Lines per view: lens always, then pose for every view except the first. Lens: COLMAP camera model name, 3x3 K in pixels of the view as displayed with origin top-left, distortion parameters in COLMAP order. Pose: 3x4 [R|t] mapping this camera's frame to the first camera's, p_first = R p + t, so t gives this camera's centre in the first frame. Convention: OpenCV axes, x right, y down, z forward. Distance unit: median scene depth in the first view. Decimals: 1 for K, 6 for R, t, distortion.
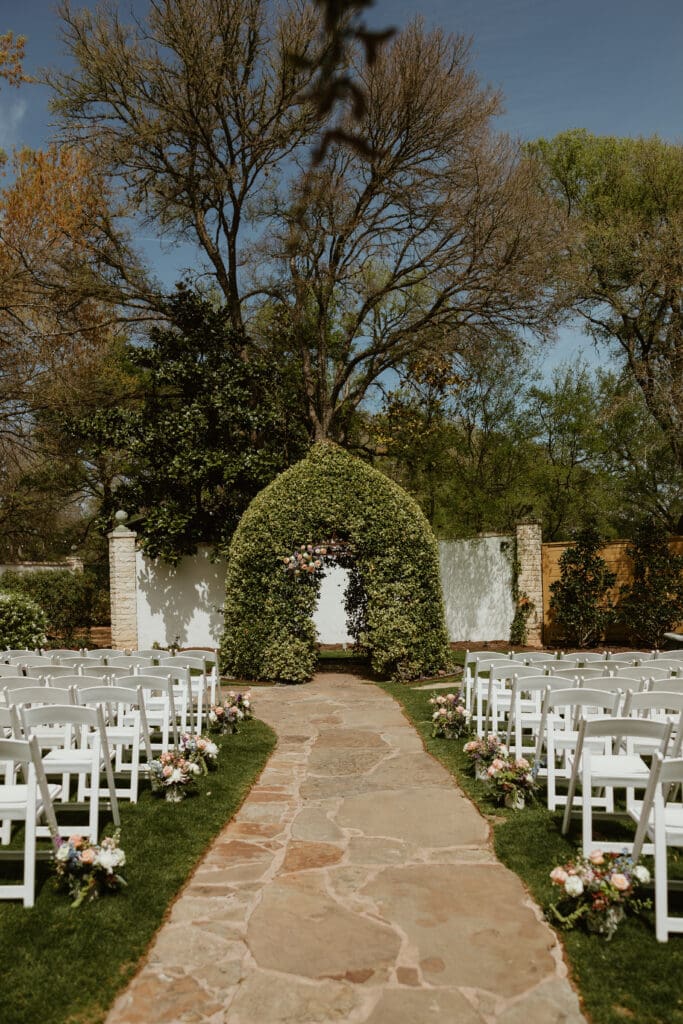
lens RADIAL K [[893.7, 0, 284.4], [0, 893.7, 555.0], [0, 0, 1]] dist [-0.017499, -0.008954]
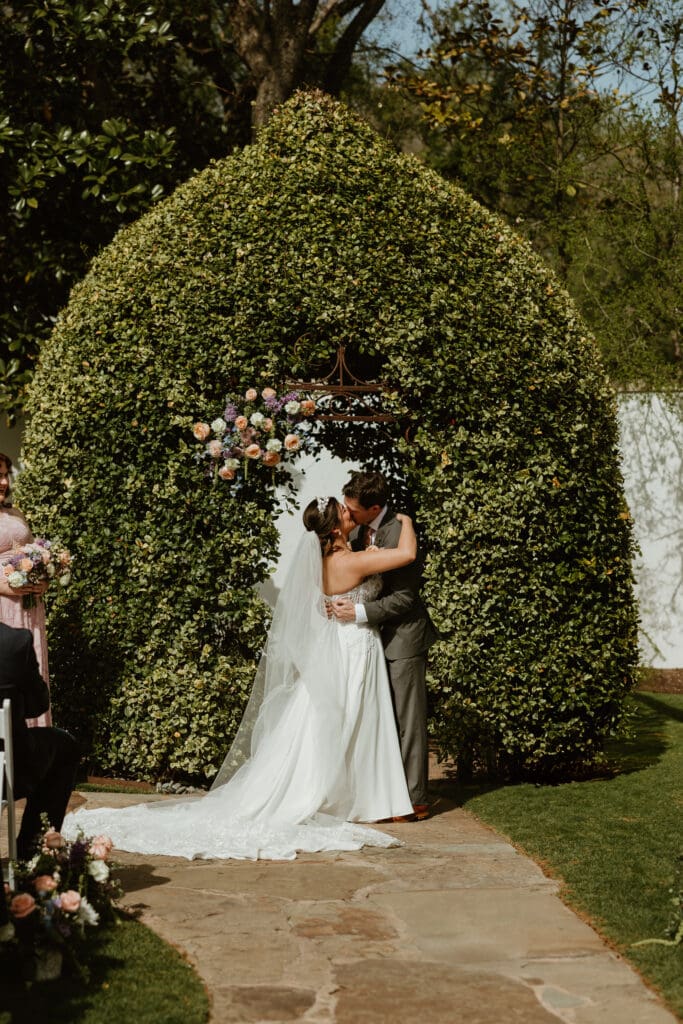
lens RADIAL K [[2096.7, 0, 341.5], [0, 2096.7, 512.0], [0, 0, 1]] dist [0.002919, 0.183951]
pose [[0.992659, 0.037271, 0.115059, -0.033485], [-0.041797, 0.998434, 0.037175, 0.005094], [-0.113493, -0.041711, 0.992663, 0.178476]]
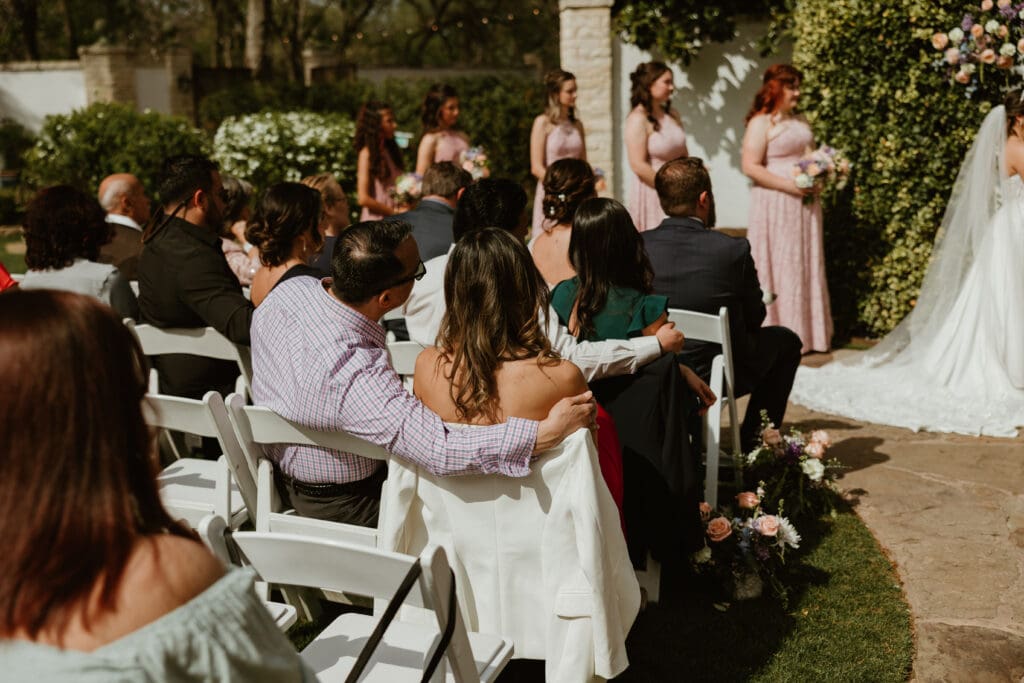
lens RADIAL K [[1220.2, 0, 512.0], [0, 1220.2, 341.5], [0, 0, 1]] dist [0.004419, -0.010984]
pose [[0.956028, 0.049464, -0.289073, -0.014693], [0.017609, 0.974214, 0.224936, 0.010549], [0.292745, -0.220135, 0.930506, 0.389424]]
